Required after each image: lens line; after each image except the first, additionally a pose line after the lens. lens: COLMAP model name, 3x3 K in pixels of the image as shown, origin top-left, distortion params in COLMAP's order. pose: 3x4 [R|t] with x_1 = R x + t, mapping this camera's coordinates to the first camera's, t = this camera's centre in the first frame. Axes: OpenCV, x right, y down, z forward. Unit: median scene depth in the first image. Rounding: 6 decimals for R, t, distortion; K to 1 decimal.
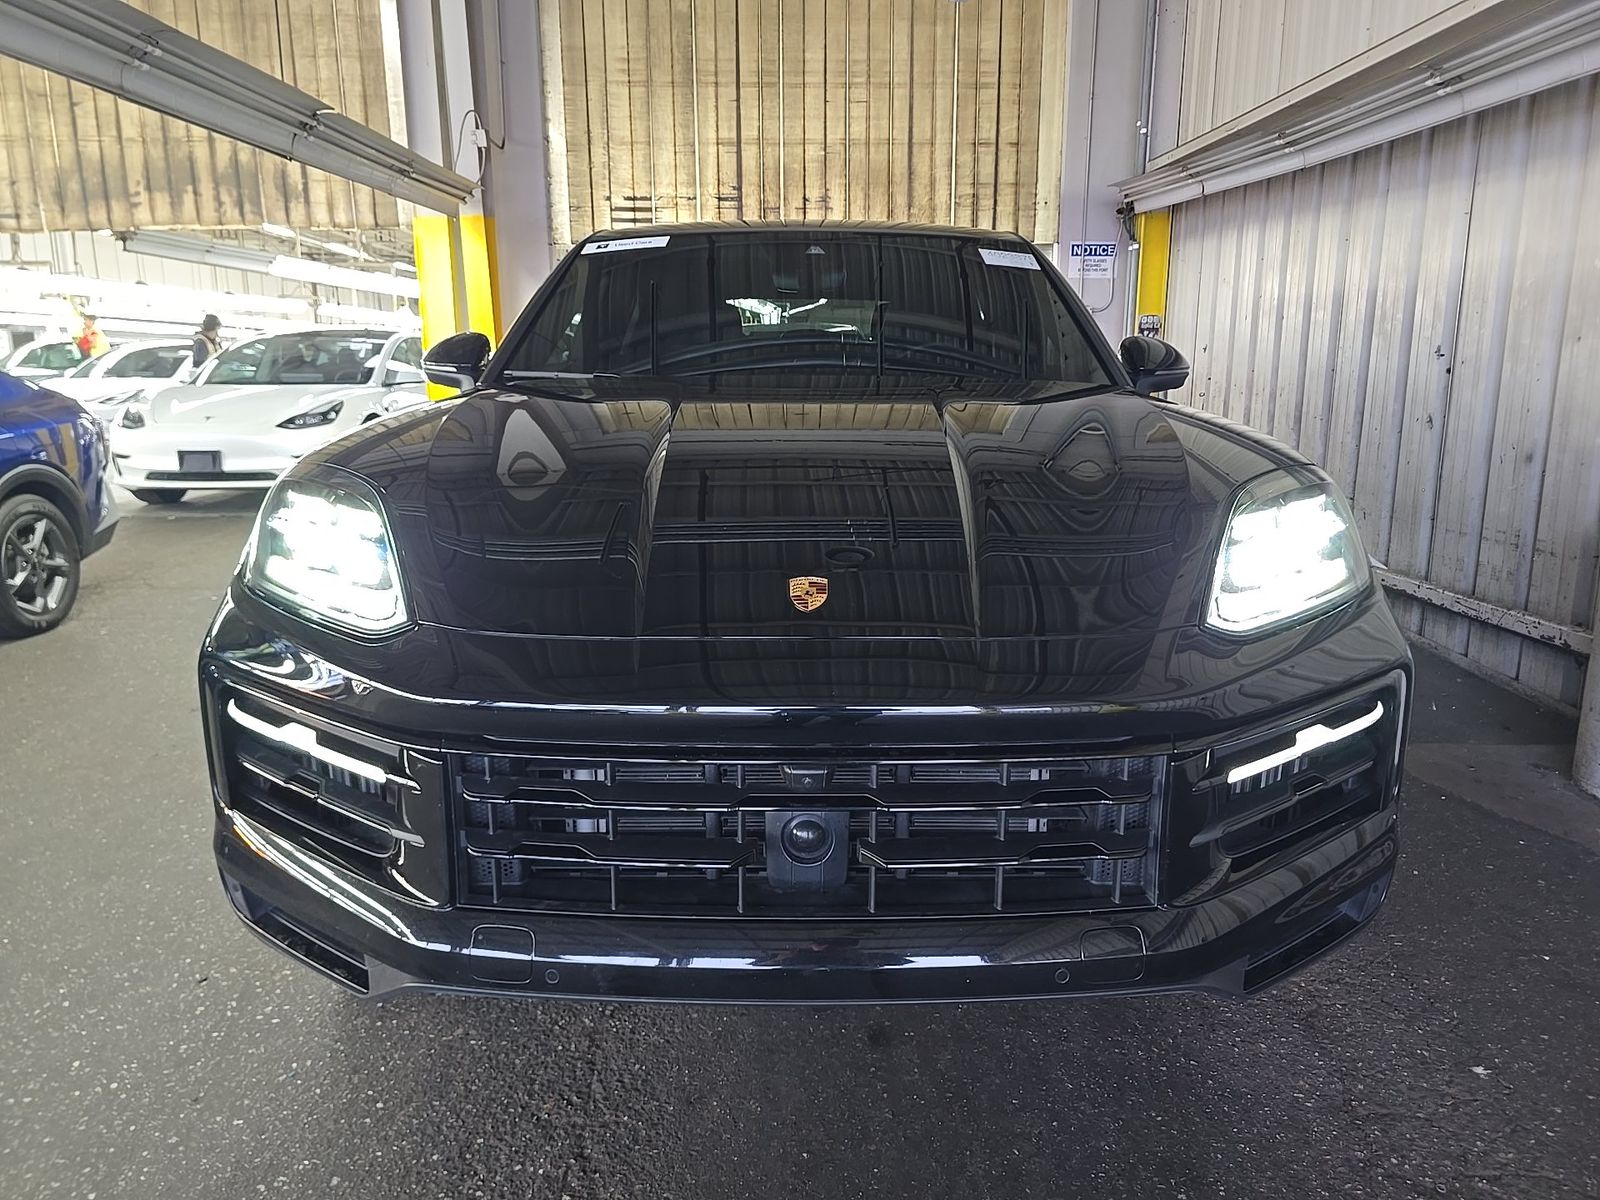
lens RADIAL K [[1069.1, 0, 809.7], [0, 1069.1, 600.2], [0, 0, 1]] dist [0.023099, -0.023599]
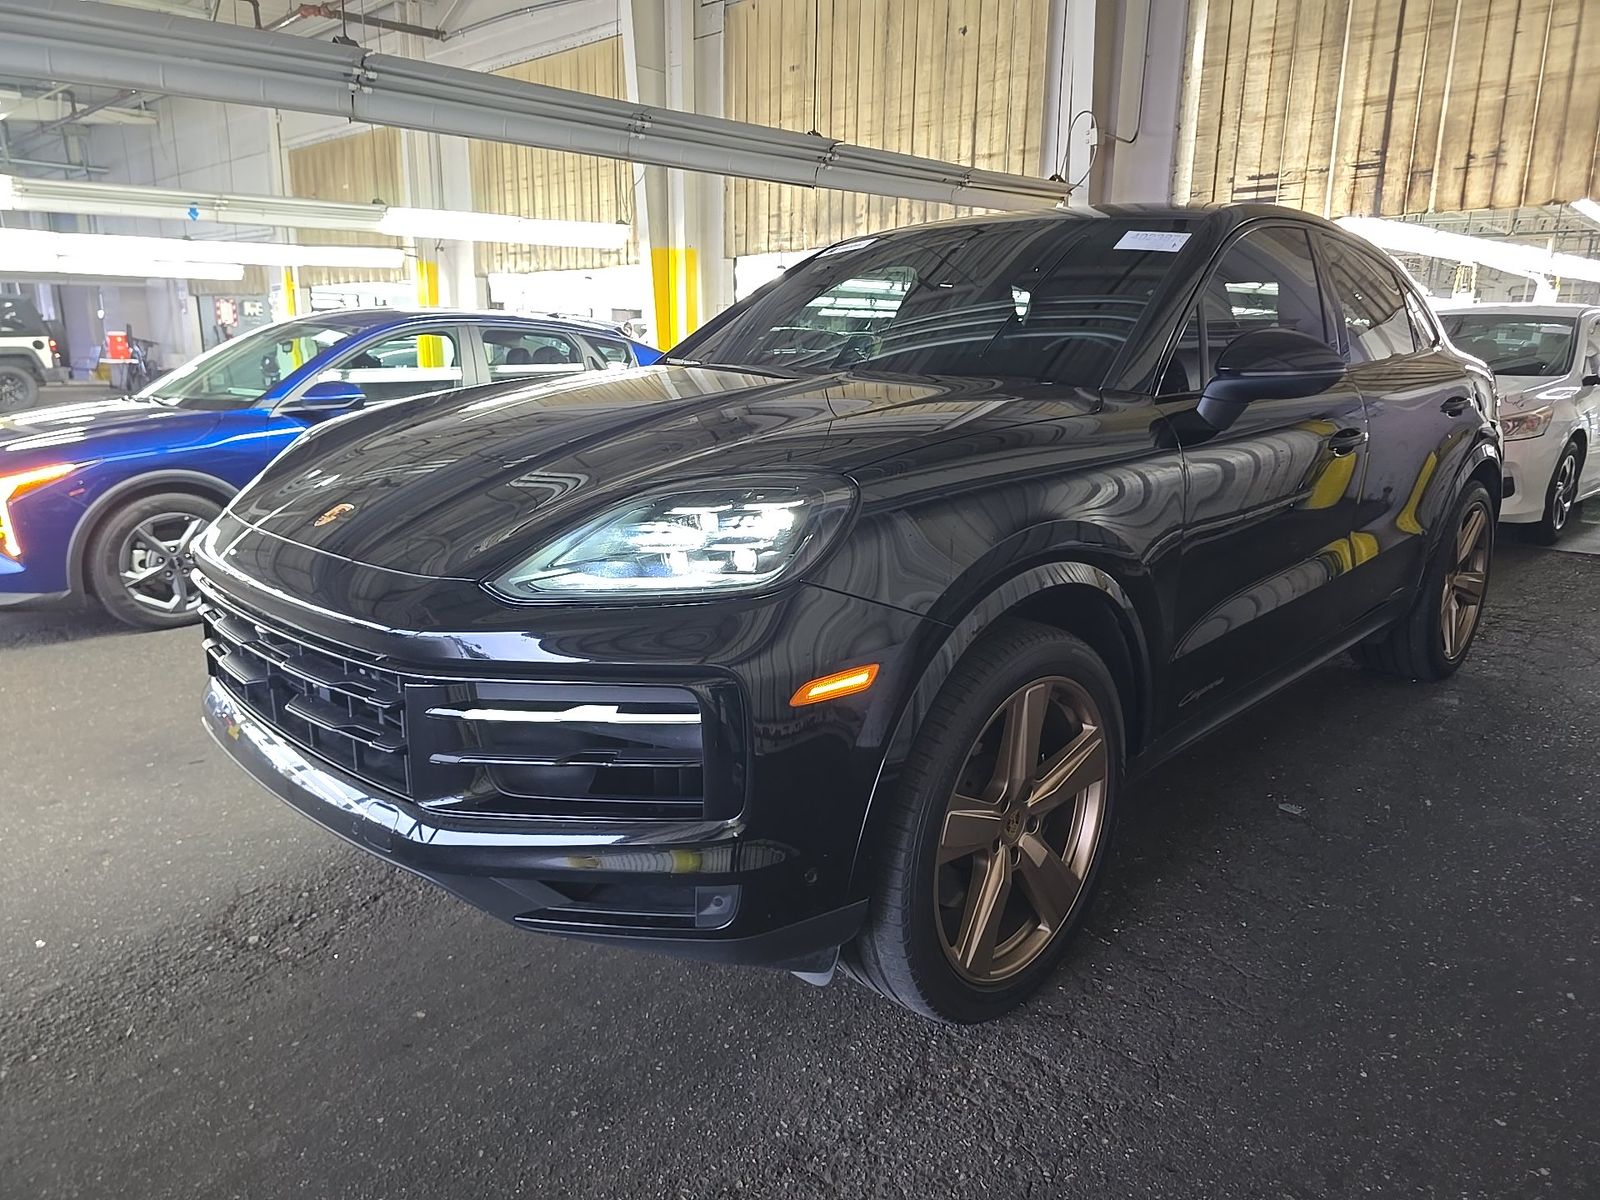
lens RADIAL K [[1069.1, 0, 794.9], [0, 1069.1, 597.6], [0, 0, 1]] dist [0.023099, -0.023599]
pose [[0.720562, 0.160669, -0.674519, 0.237427], [-0.157171, 0.985310, 0.066798, -0.012550], [0.675342, 0.057883, 0.735229, 0.059649]]
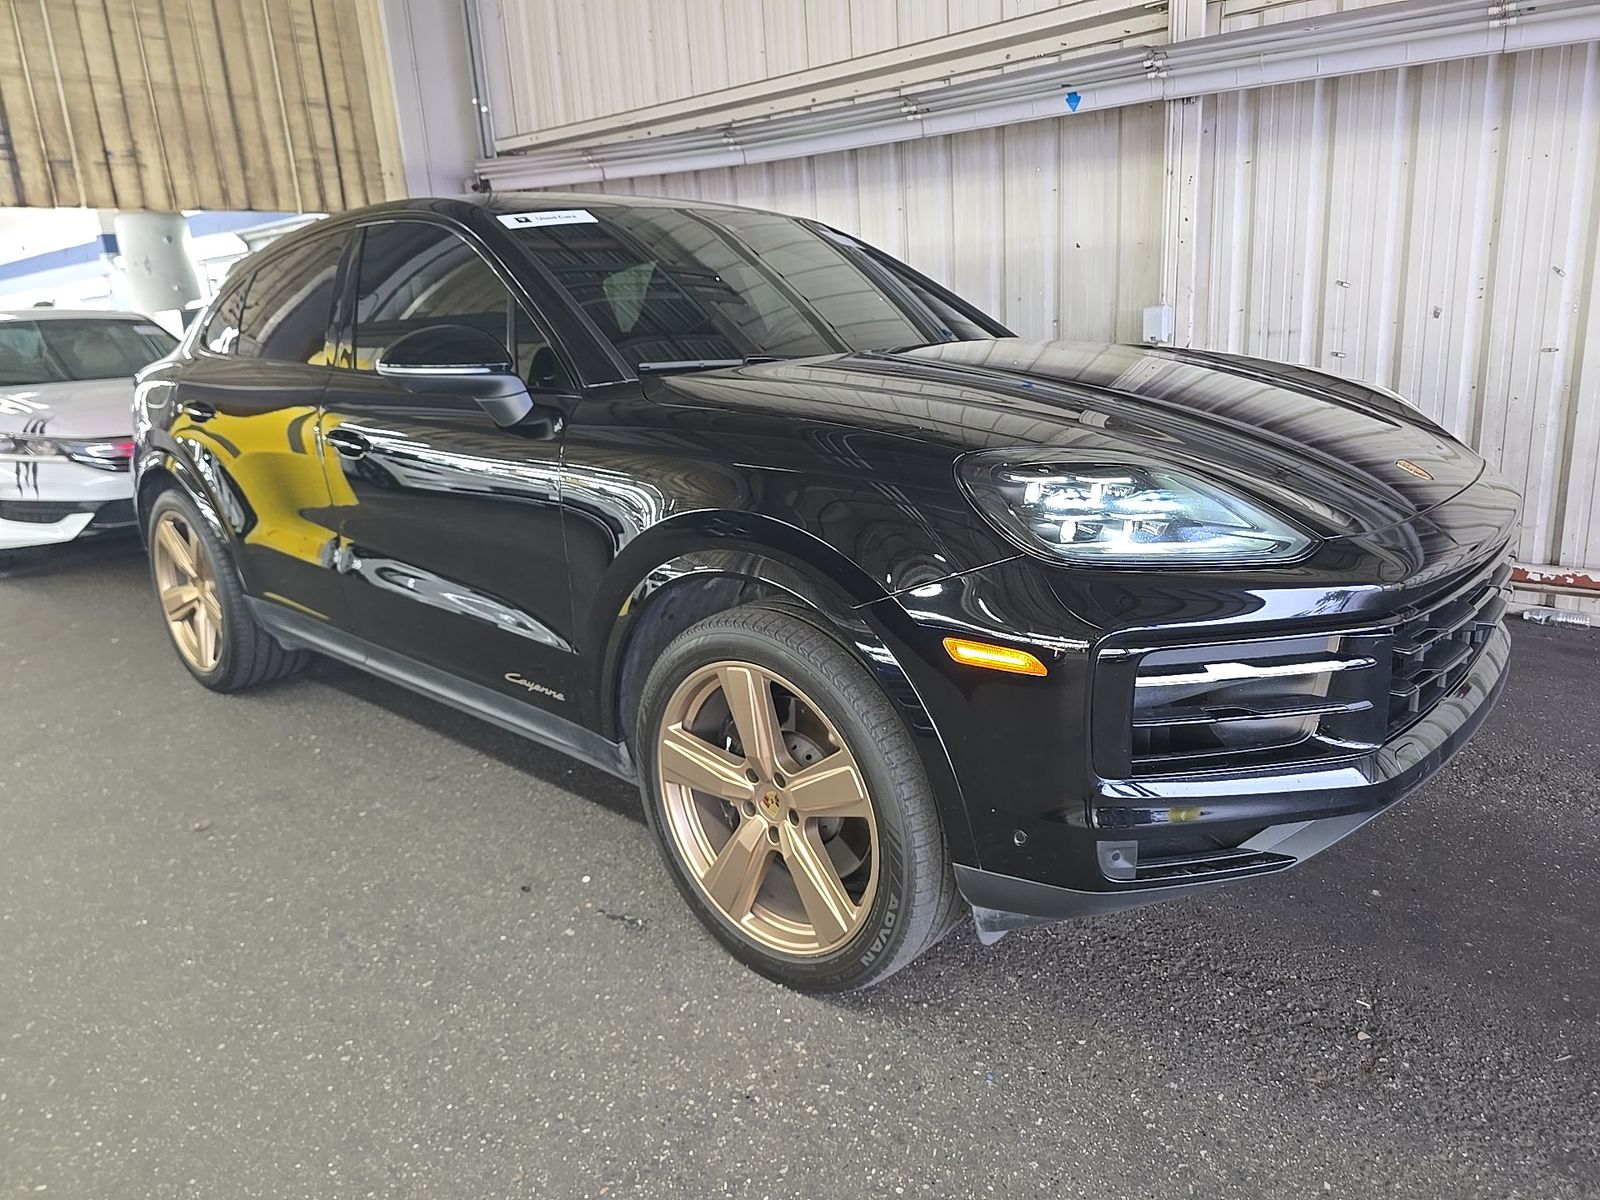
lens RADIAL K [[1069.1, 0, 808.5], [0, 1069.1, 593.9], [0, 0, 1]] dist [0.023099, -0.023599]
pose [[0.670785, -0.222506, 0.707487, -0.295648], [0.209660, 0.971915, 0.106885, -0.031710], [-0.711400, 0.076635, 0.698596, 0.097935]]
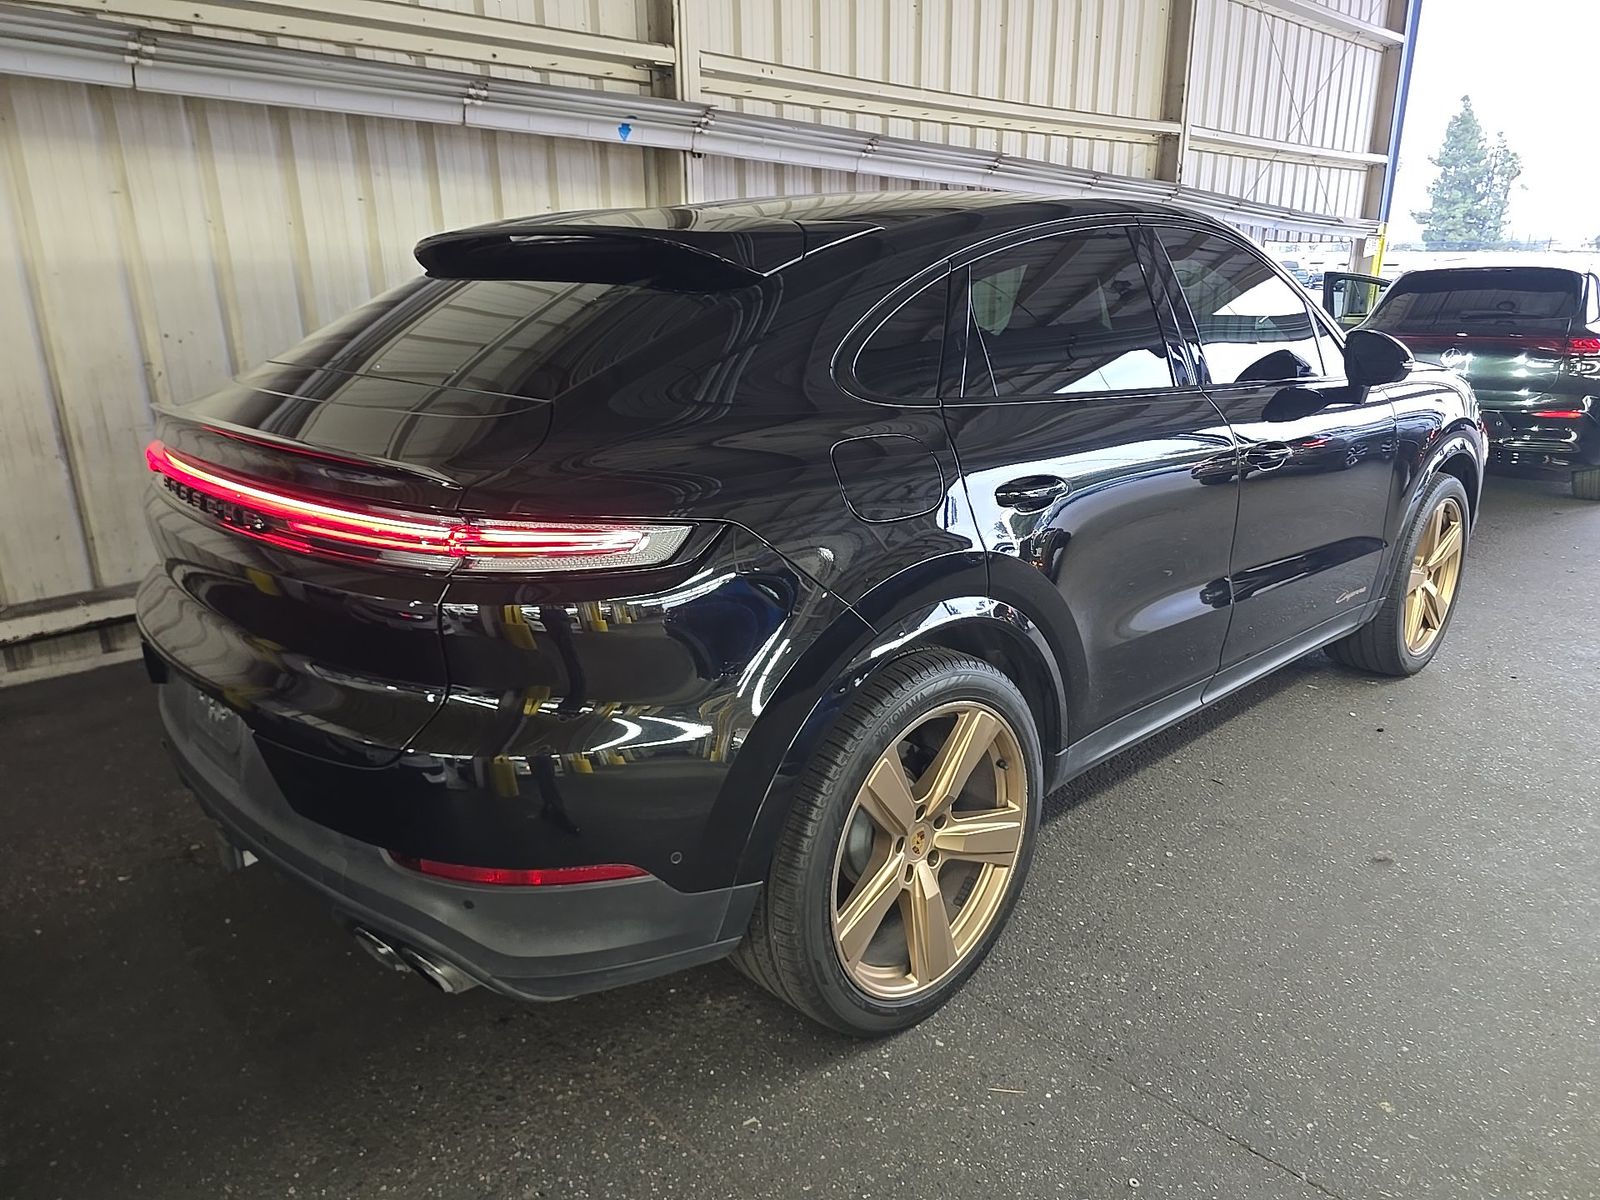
lens RADIAL K [[1069.1, 0, 802.1], [0, 1069.1, 598.4], [0, 0, 1]] dist [0.023099, -0.023599]
pose [[-0.675689, -0.198151, 0.710057, -0.286501], [0.172777, 0.893802, 0.413842, -0.207238], [-0.716653, 0.402311, -0.569697, 0.810040]]
